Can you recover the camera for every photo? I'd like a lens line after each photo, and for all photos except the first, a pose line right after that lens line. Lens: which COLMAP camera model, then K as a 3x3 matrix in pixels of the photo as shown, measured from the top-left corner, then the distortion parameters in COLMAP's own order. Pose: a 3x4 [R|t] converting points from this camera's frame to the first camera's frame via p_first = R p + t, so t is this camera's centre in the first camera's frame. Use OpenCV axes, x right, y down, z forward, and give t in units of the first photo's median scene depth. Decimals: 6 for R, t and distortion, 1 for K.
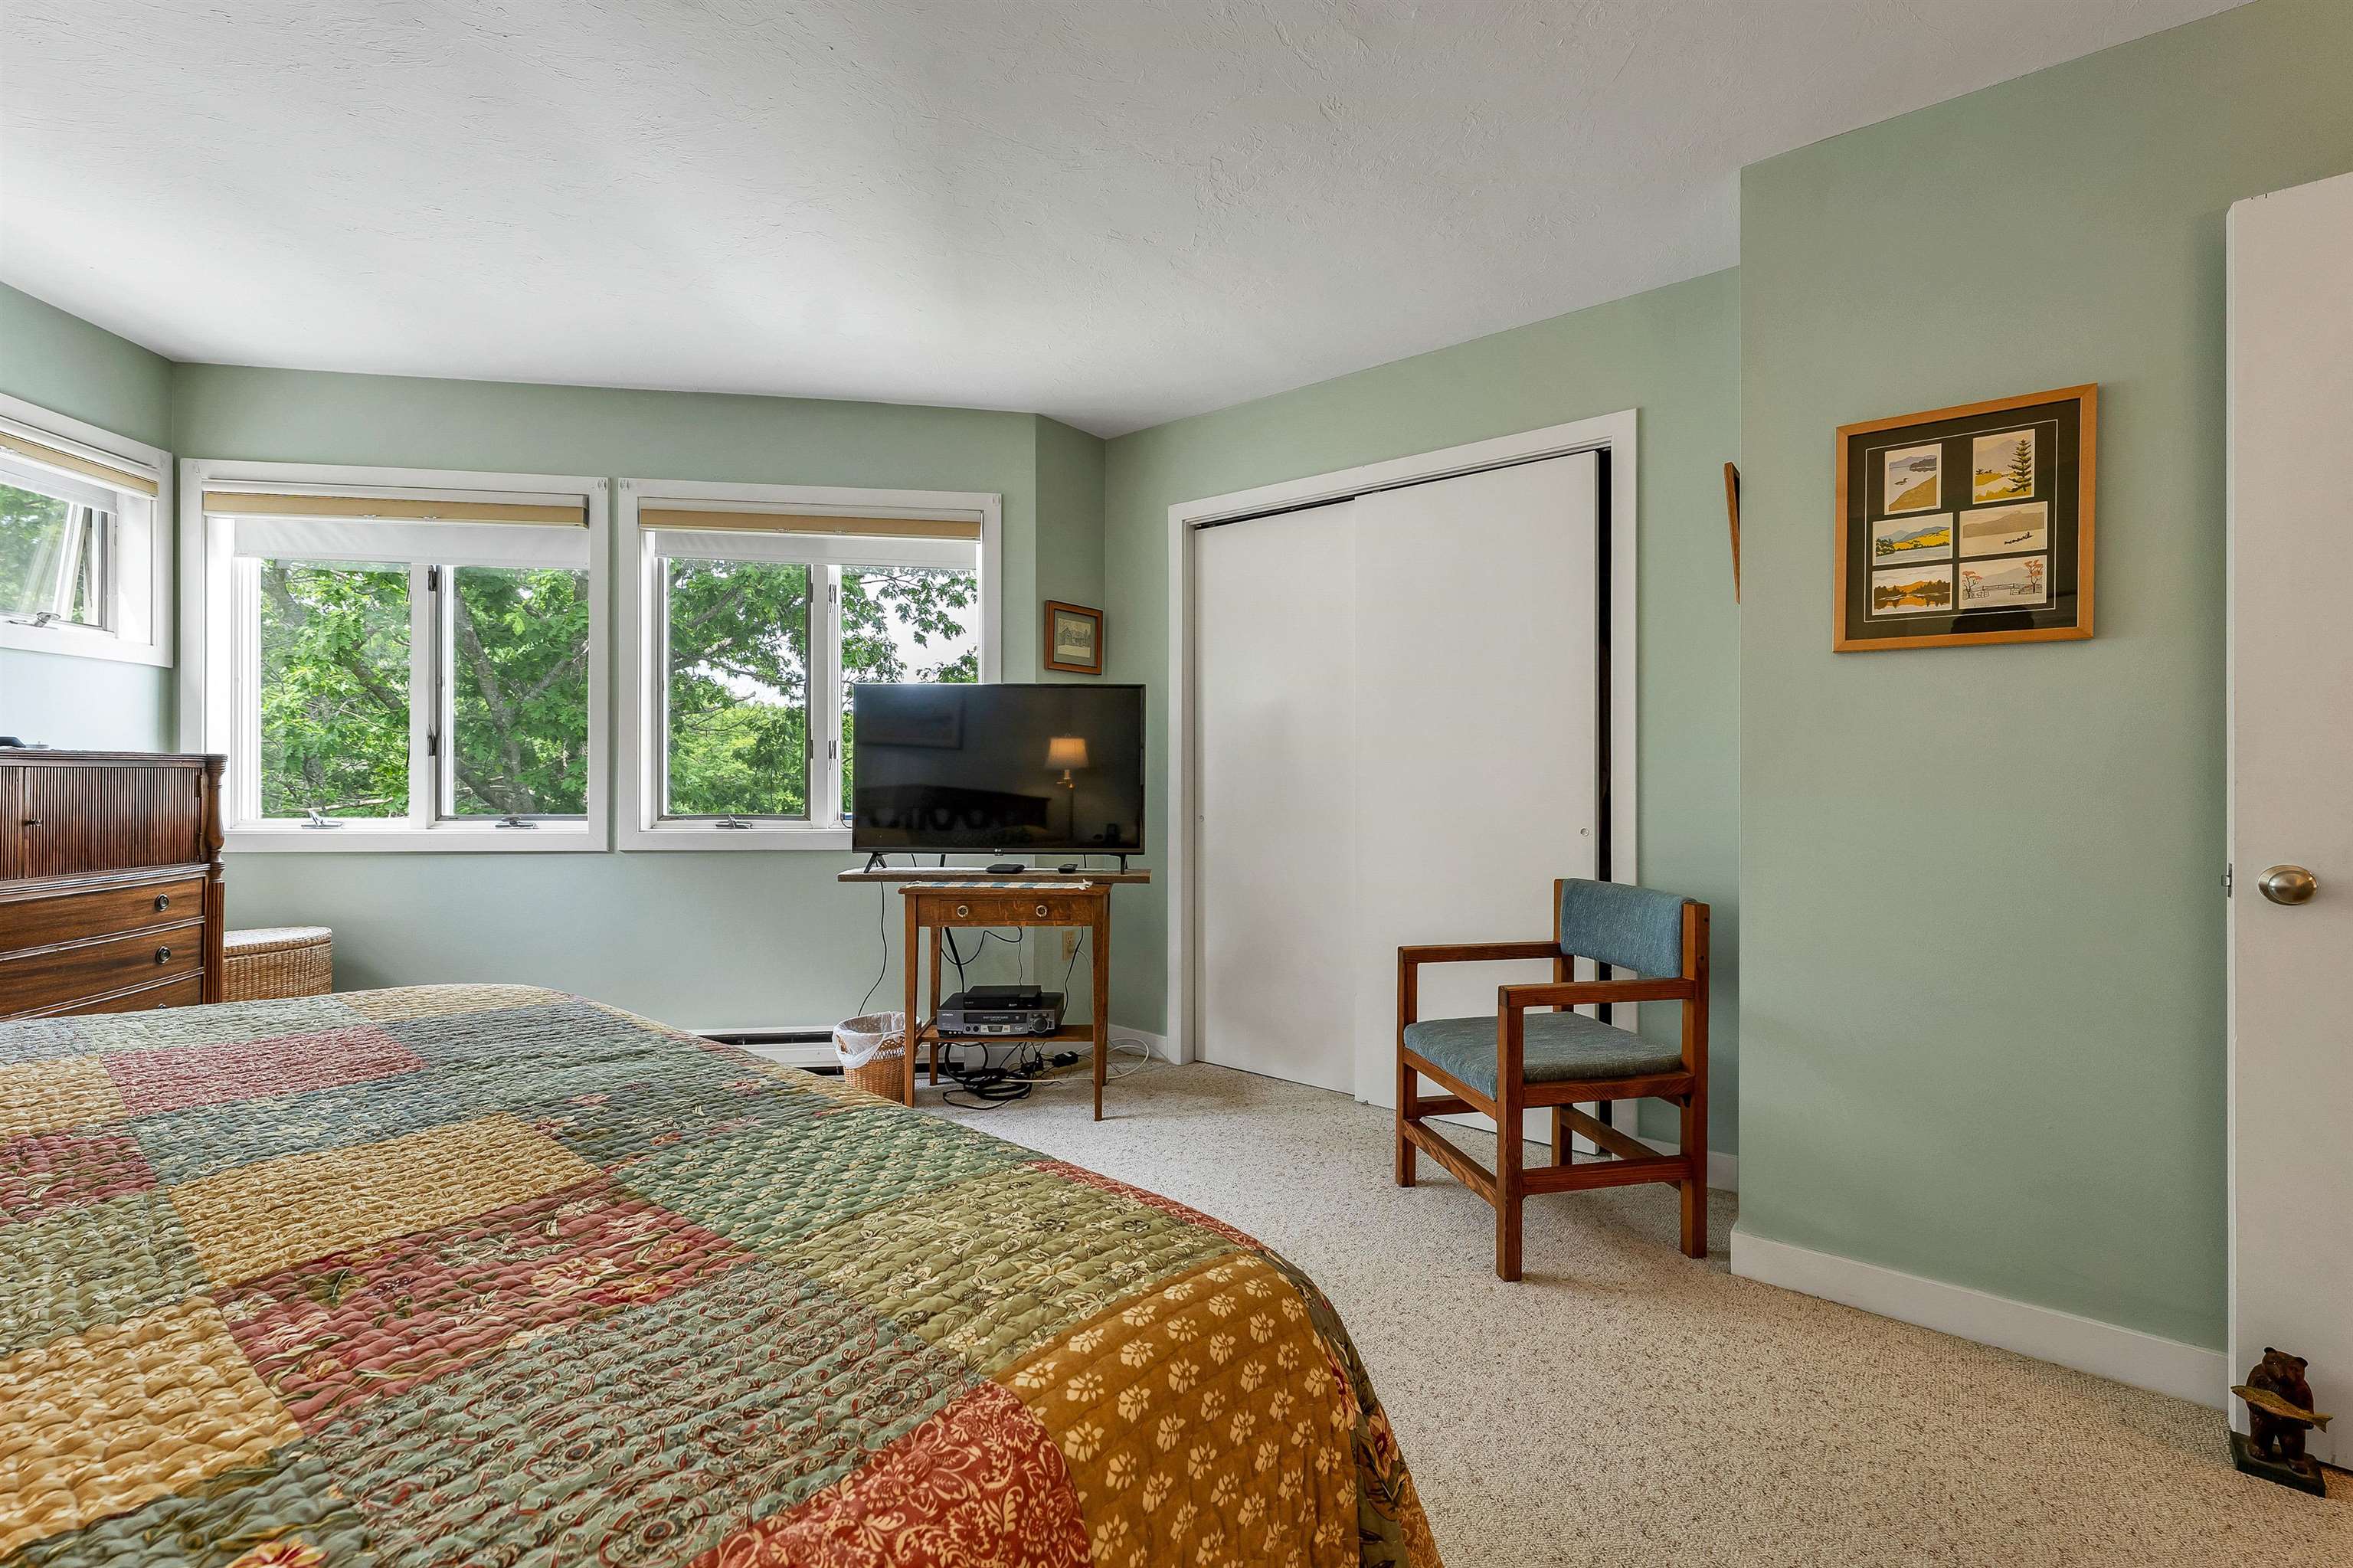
lens RADIAL K [[1005.2, 0, 1179.4], [0, 1005.2, 763.5], [0, 0, 1]] dist [0.002696, -0.000545]
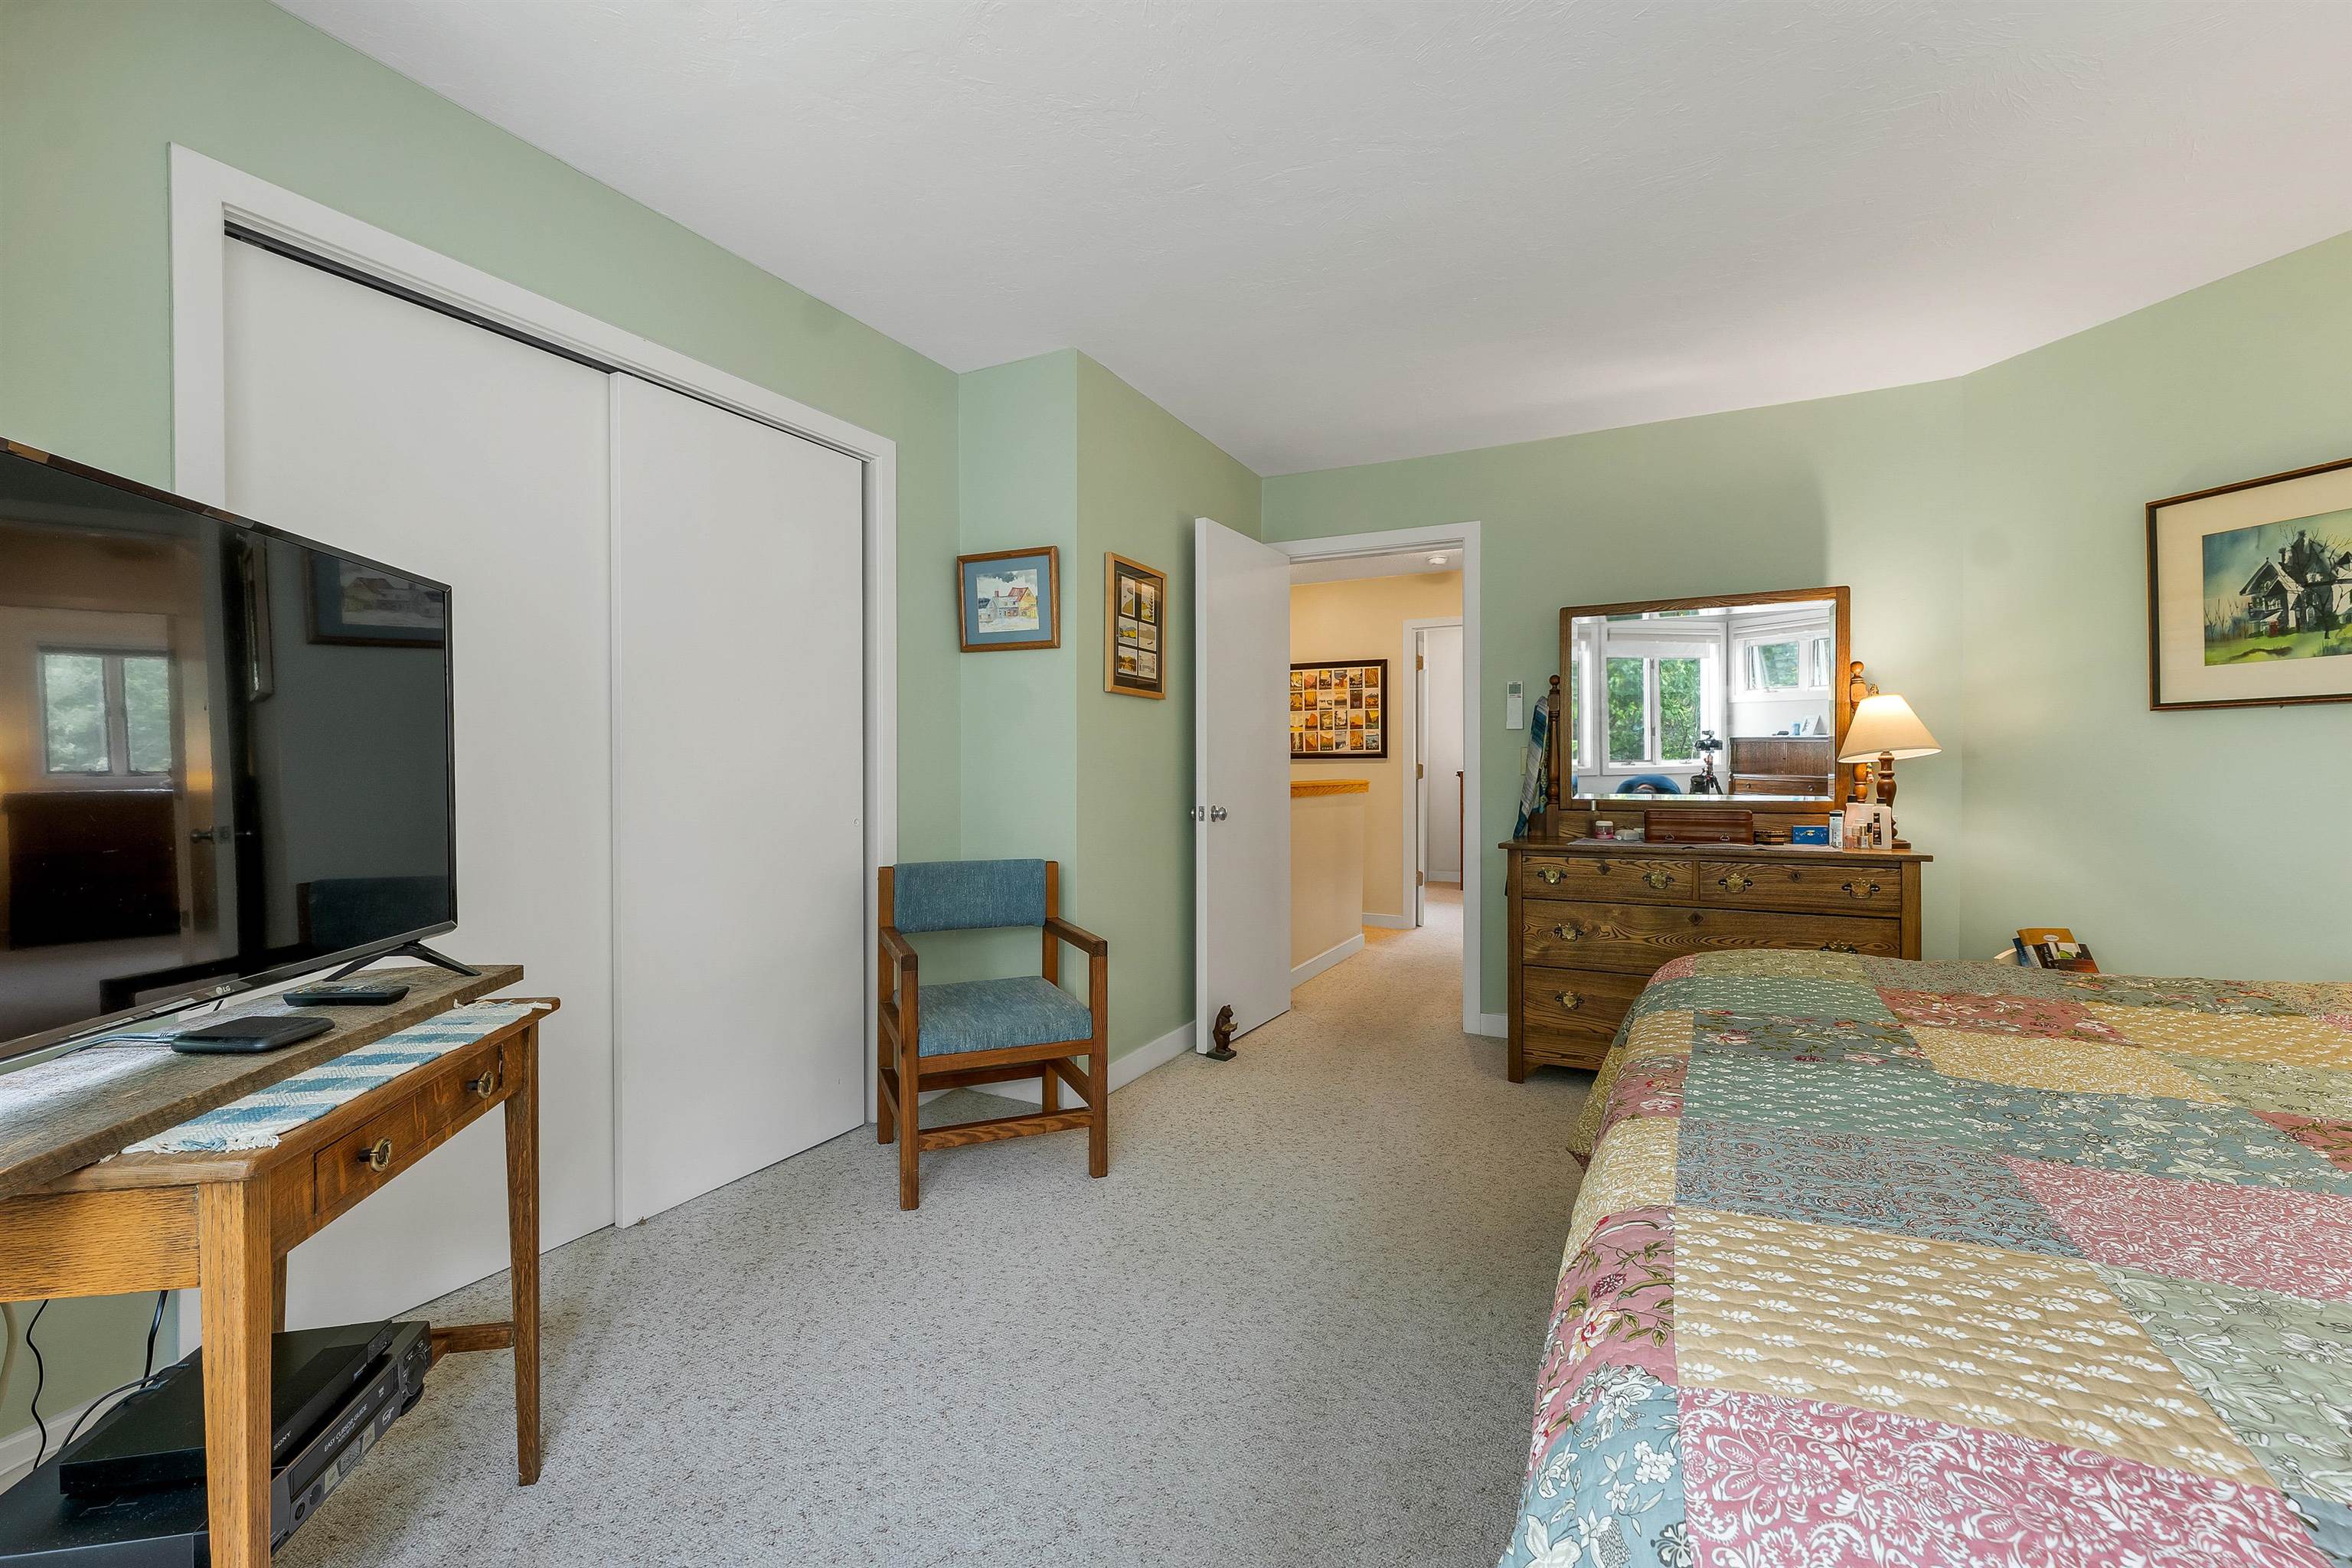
lens RADIAL K [[1004.8, 0, 1178.9], [0, 1004.8, 763.5], [0, 0, 1]] dist [0.002696, -0.000545]
pose [[-0.201434, 0.003800, 0.979495, -1.003215], [-0.008520, 0.999948, -0.005632, 0.014485], [-0.979465, -0.009480, -0.201391, 1.282474]]
